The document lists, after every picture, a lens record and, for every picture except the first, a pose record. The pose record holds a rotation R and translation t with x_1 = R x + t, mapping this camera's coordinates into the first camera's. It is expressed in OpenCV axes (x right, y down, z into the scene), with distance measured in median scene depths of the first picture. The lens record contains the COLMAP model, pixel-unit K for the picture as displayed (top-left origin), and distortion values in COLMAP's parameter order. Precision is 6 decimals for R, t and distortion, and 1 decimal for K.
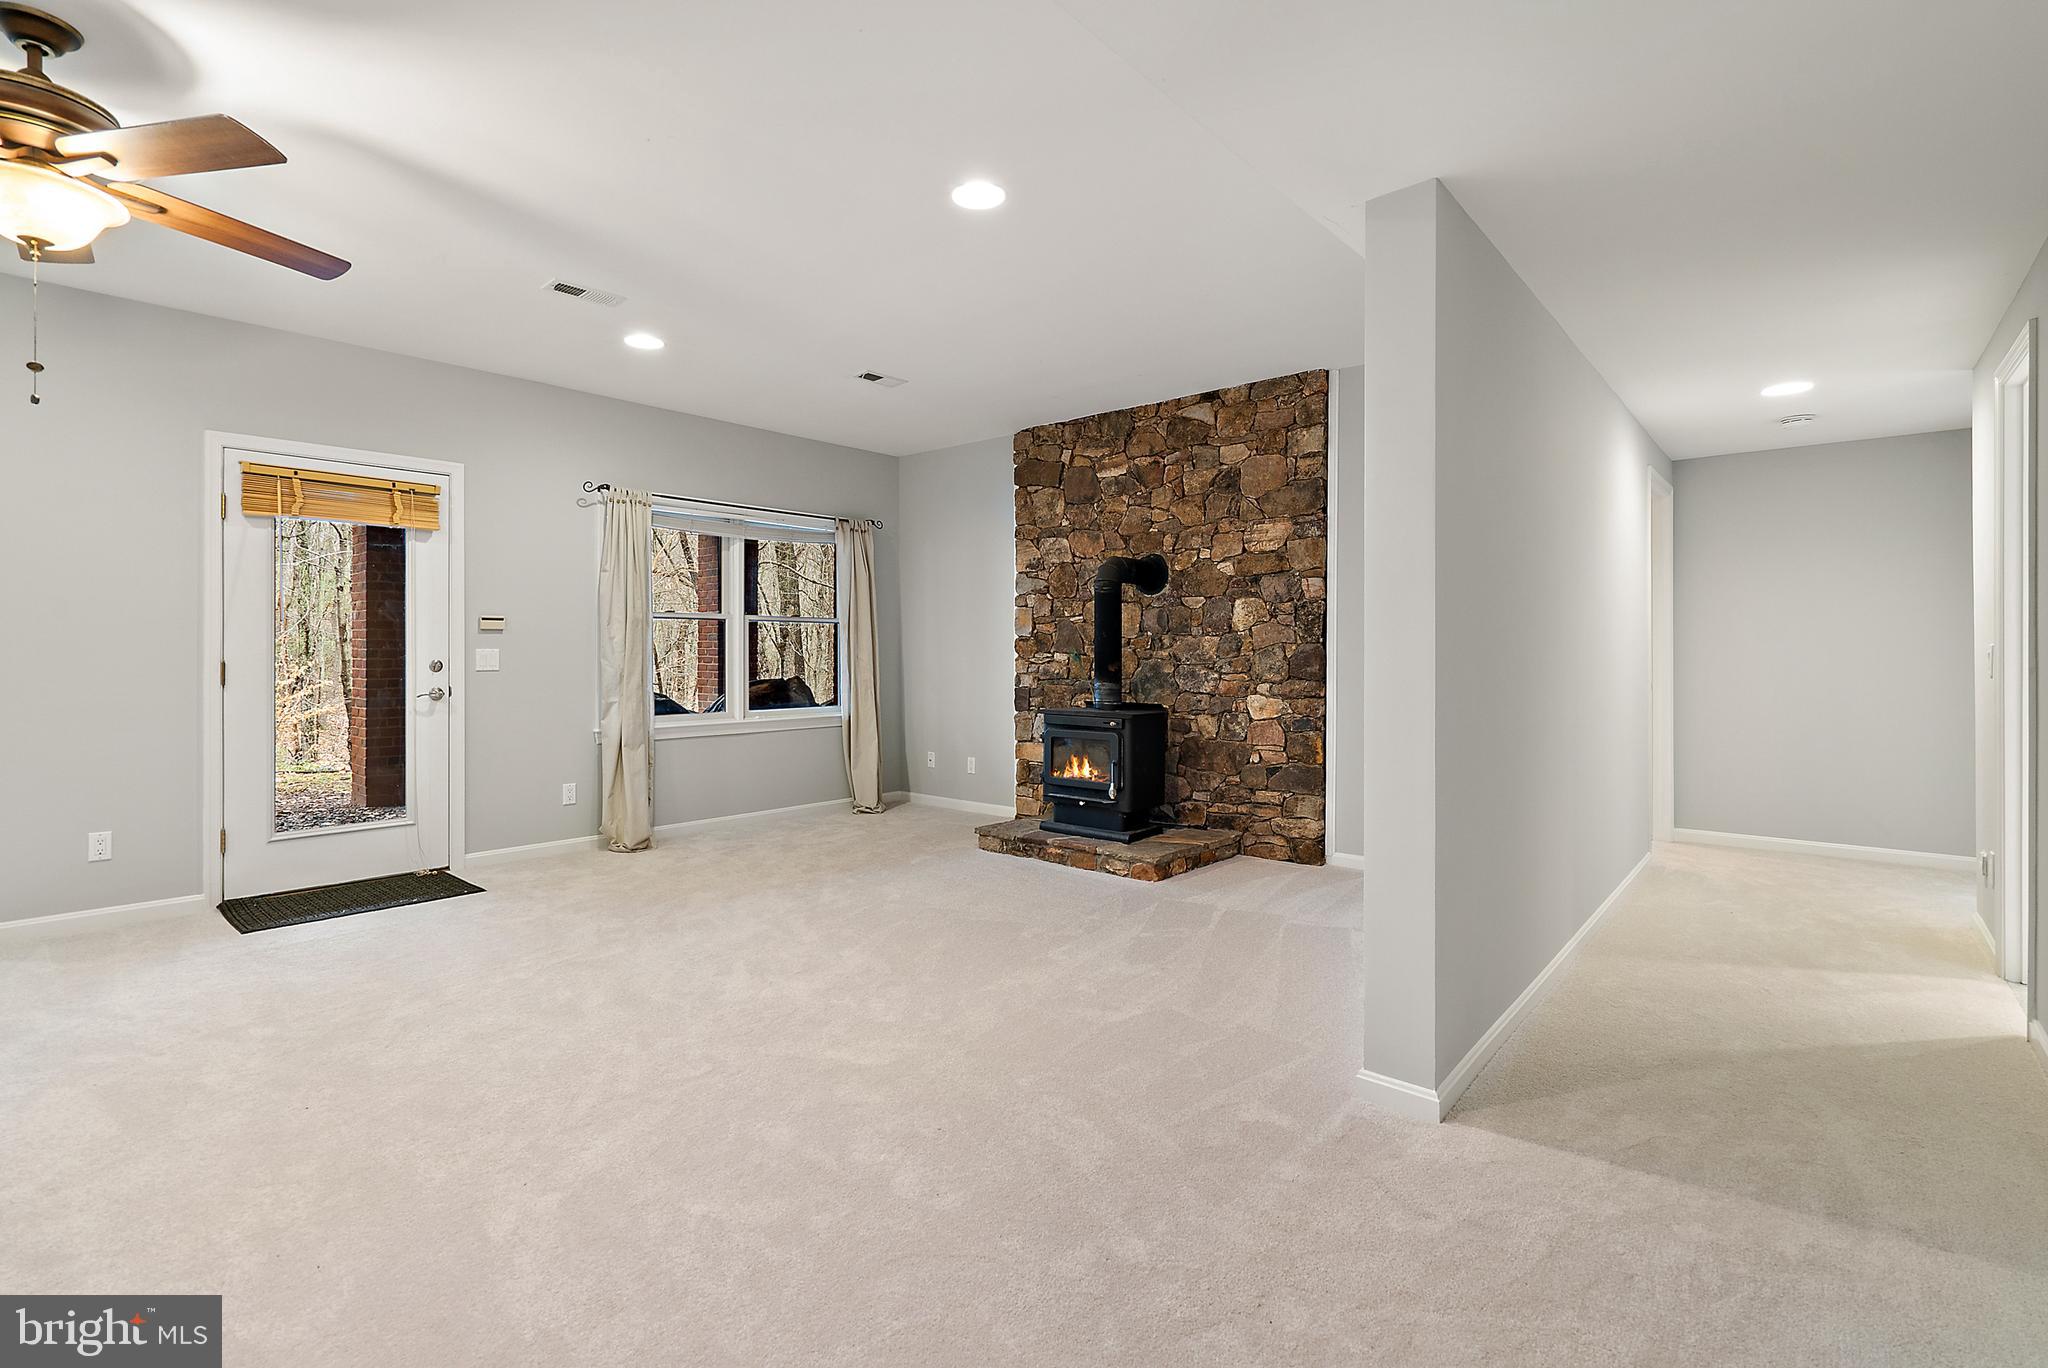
lens RADIAL K [[950.5, 0, 979.5], [0, 950.5, 653.7], [0, 0, 1]] dist [-0.011314, 0.000439]
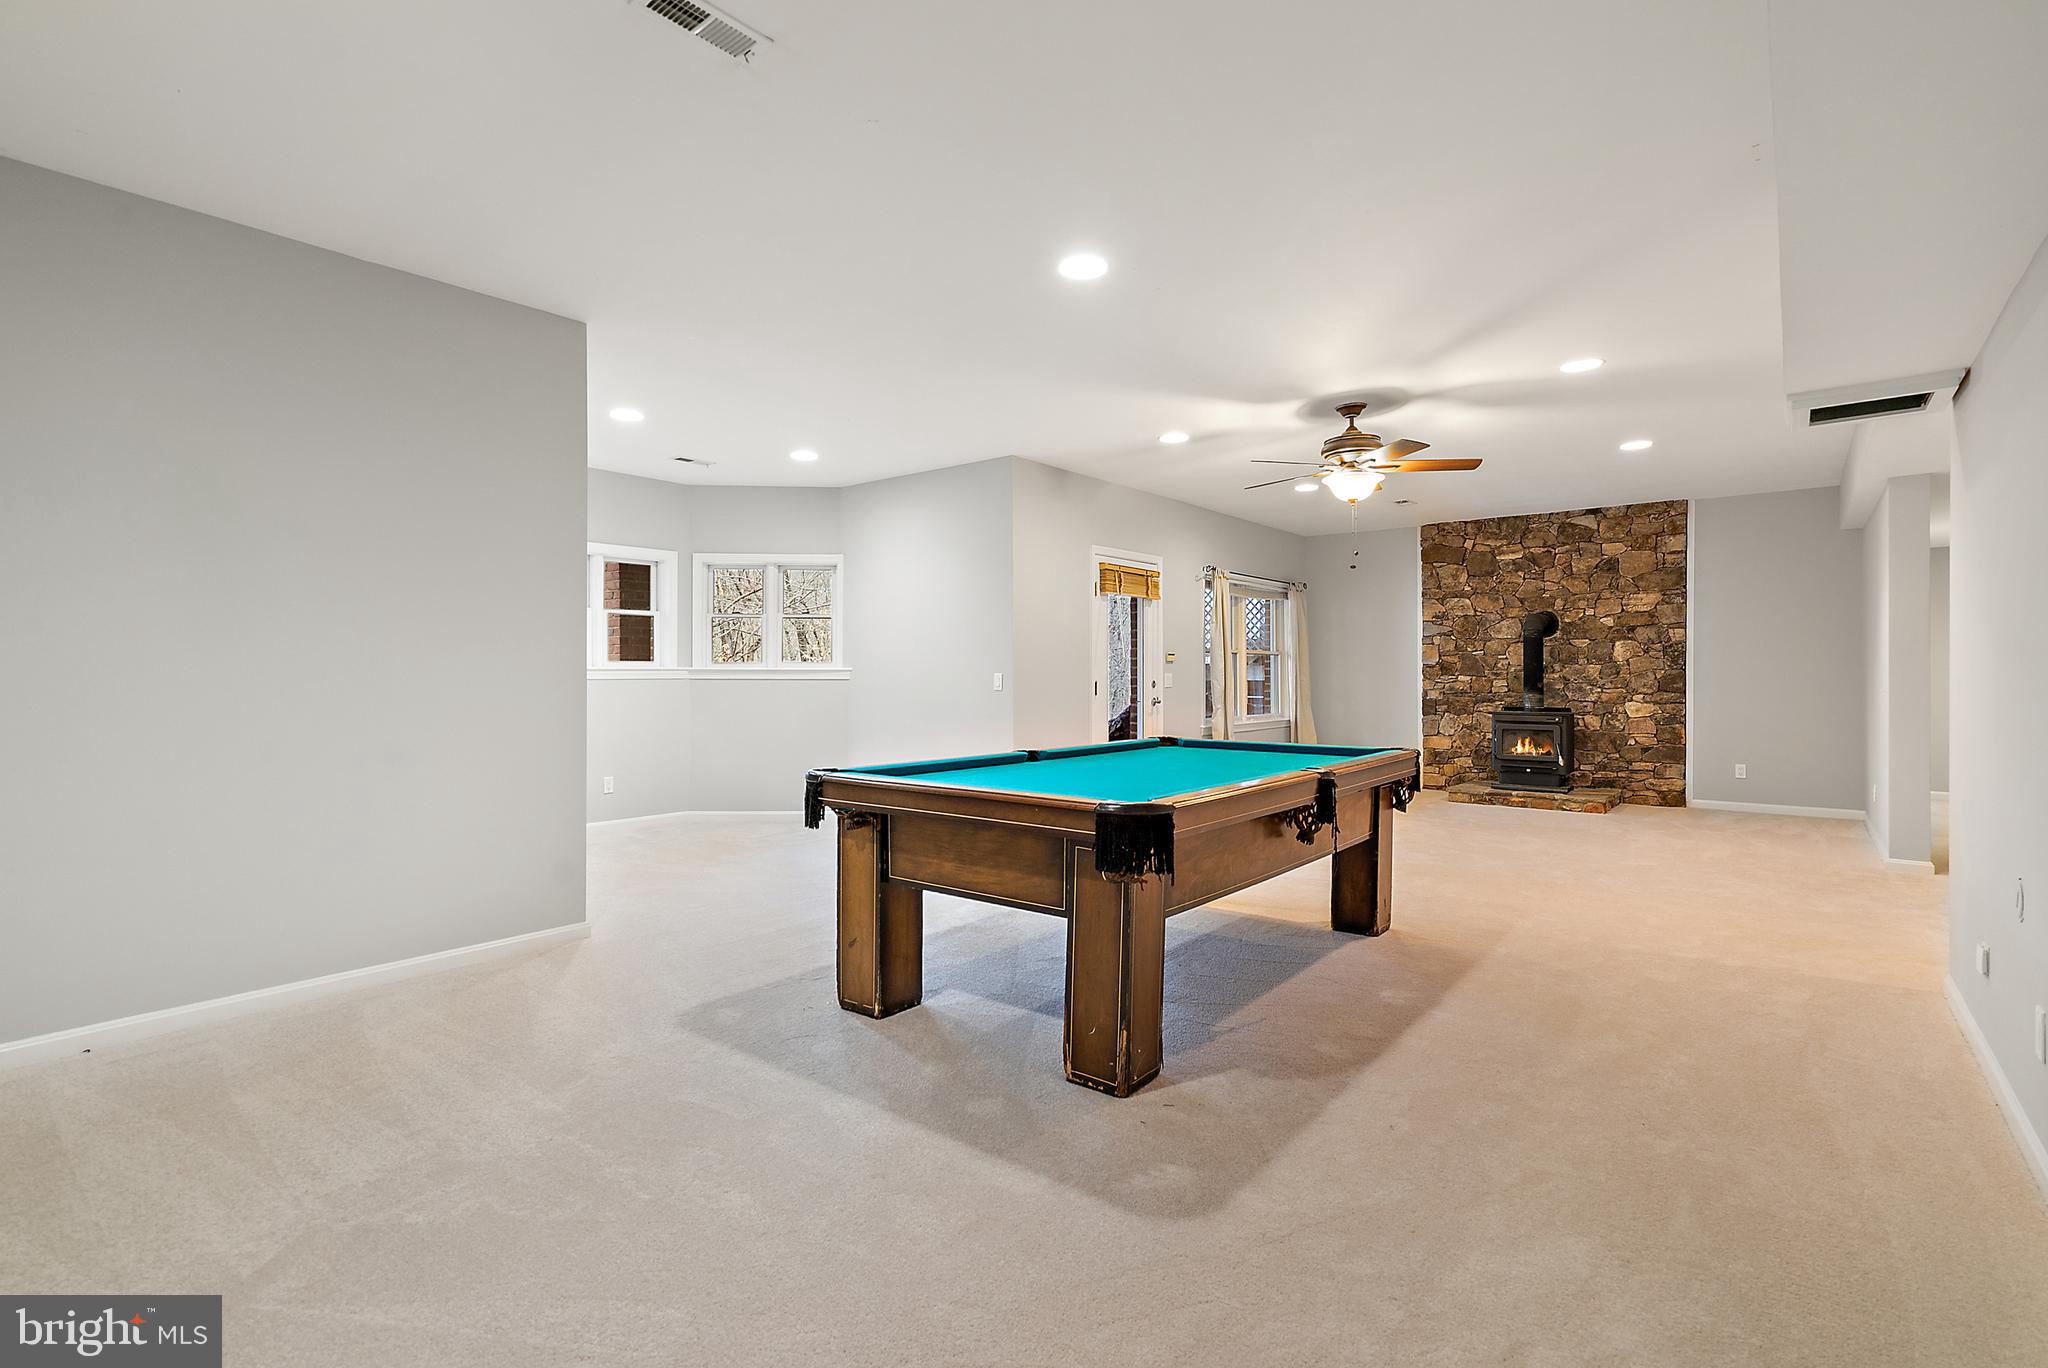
lens RADIAL K [[947.9, 0, 1000.9], [0, 947.9, 672.3], [0, 0, 1]] dist [0.000857, 0.000342]
pose [[0.999533, -0.000556, 0.030548, -0.790795], [0.000719, 0.999986, -0.005337, 0.001587], [-0.030544, 0.005356, 0.999519, -0.535535]]
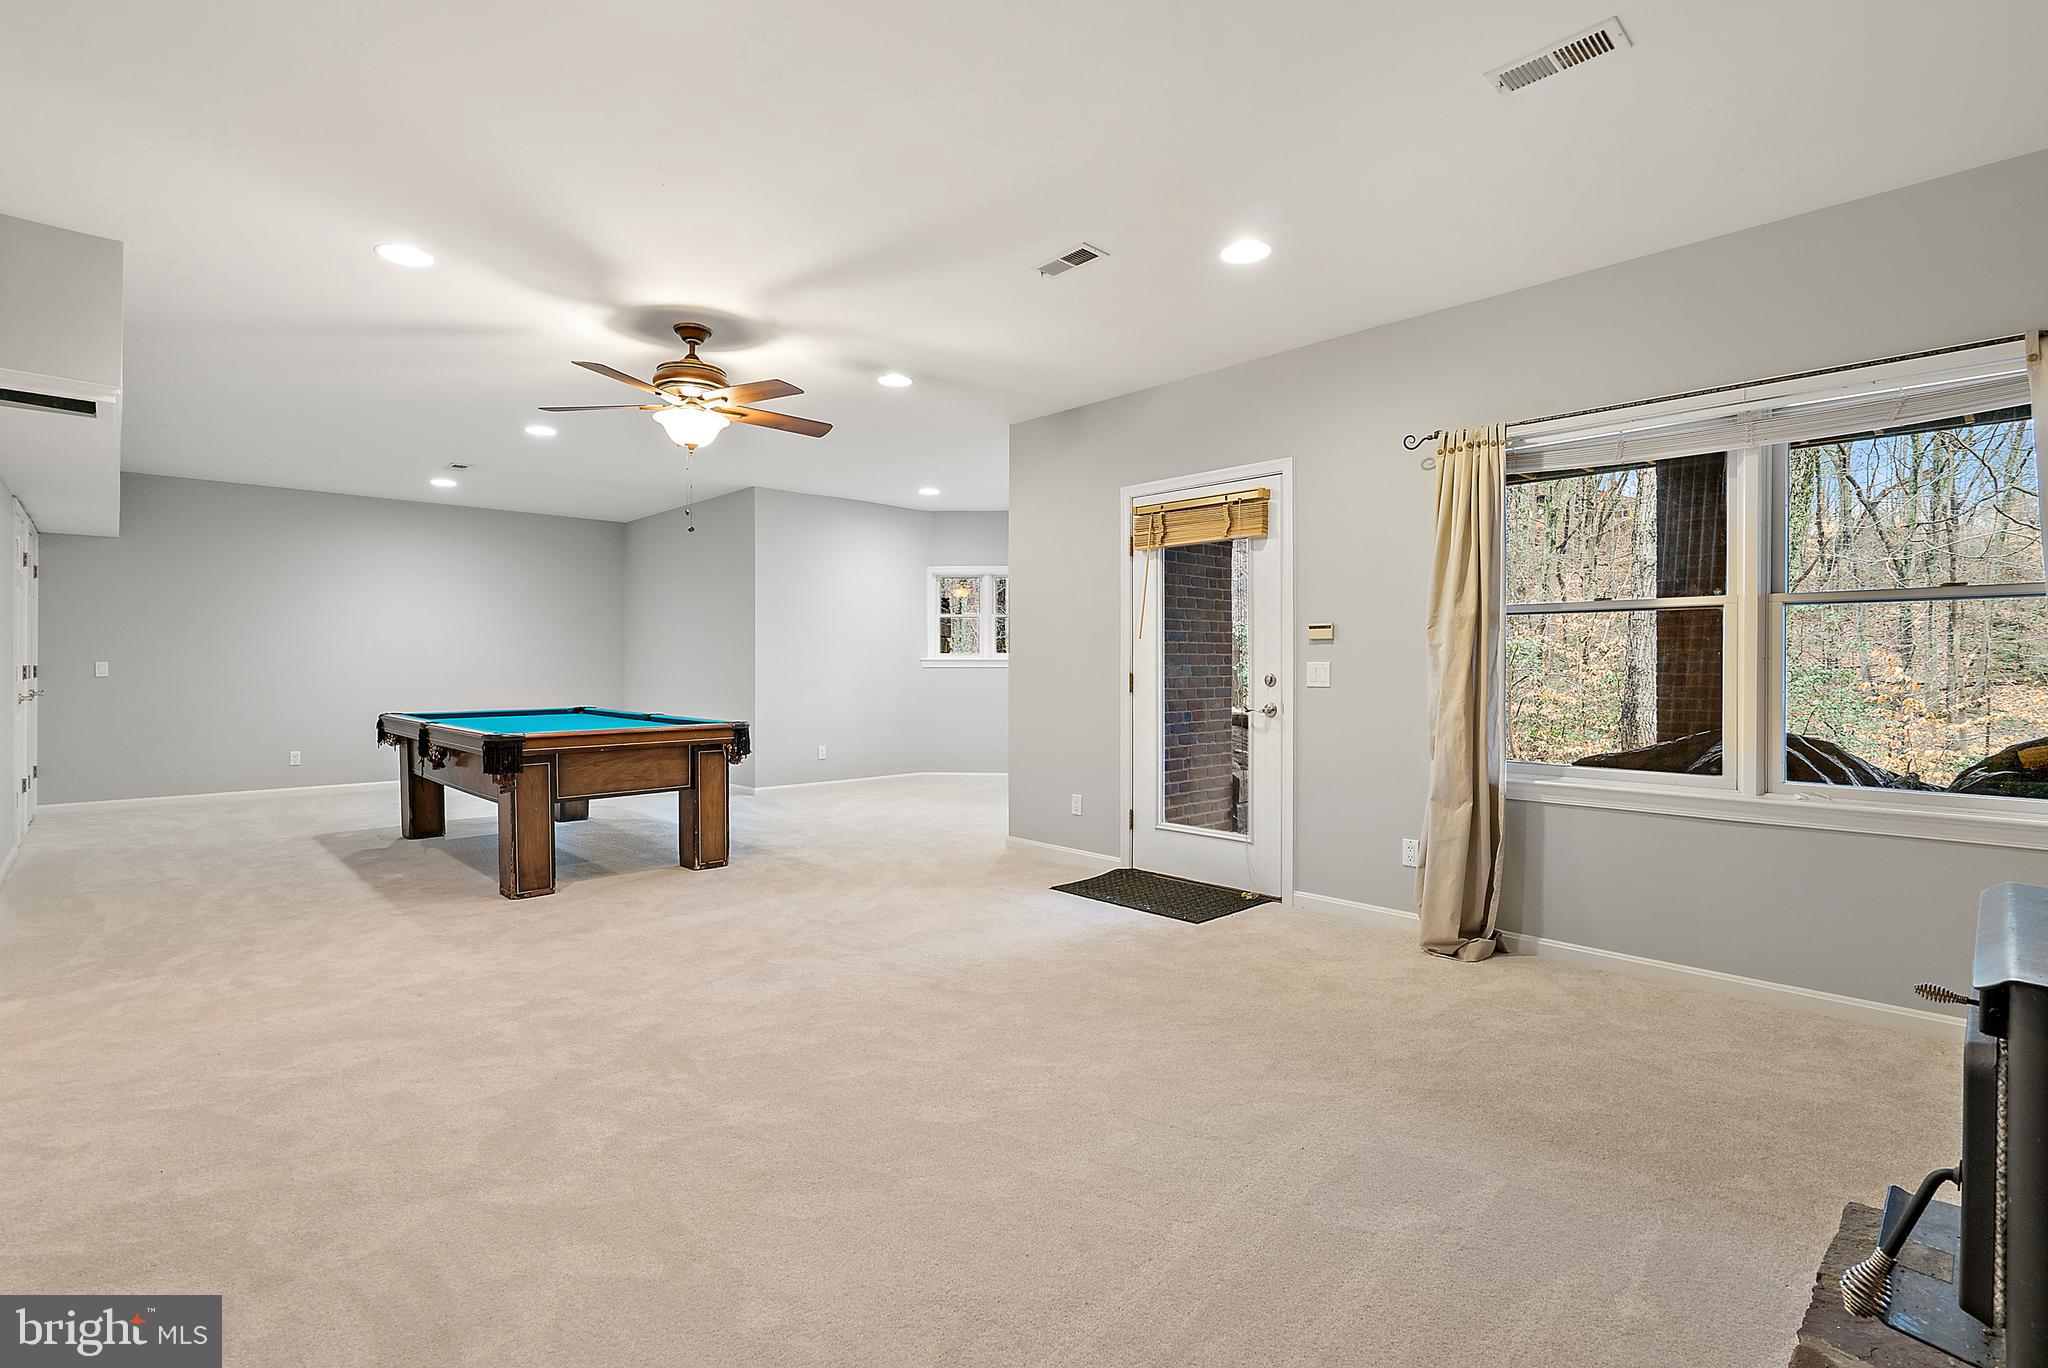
lens RADIAL K [[947.9, 0, 1000.9], [0, 947.9, 672.3], [0, 0, 1]] dist [0.000857, 0.000342]
pose [[-0.085077, 0.004139, -0.996366, 0.345672], [-0.006168, 0.999970, 0.004681, 0.001975], [0.996355, 0.006544, -0.085049, 0.730537]]
